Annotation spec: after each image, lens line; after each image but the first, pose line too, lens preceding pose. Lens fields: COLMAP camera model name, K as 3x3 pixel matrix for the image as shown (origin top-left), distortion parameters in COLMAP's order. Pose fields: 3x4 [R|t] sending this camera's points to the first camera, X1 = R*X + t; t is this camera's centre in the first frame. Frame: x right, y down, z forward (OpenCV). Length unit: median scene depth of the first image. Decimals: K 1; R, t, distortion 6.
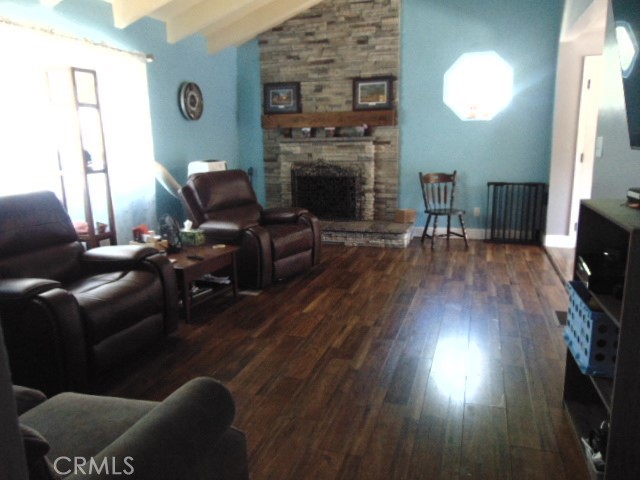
lens RADIAL K [[486.8, 0, 320.0], [0, 486.8, 240.0], [0, 0, 1]] dist [-0.031481, 0.102064]
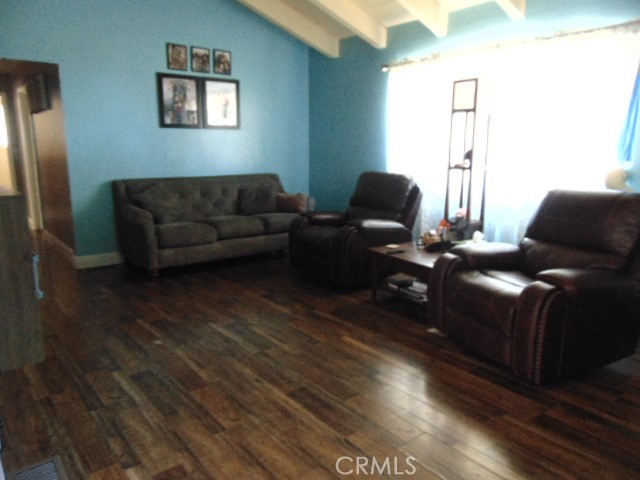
lens RADIAL K [[486.8, 0, 320.0], [0, 486.8, 240.0], [0, 0, 1]] dist [-0.031481, 0.102064]
pose [[-0.550042, 0.191472, -0.812891, 0.718232], [-0.151063, 0.934496, 0.322332, -0.315819], [0.821361, 0.300094, -0.485087, 1.399108]]
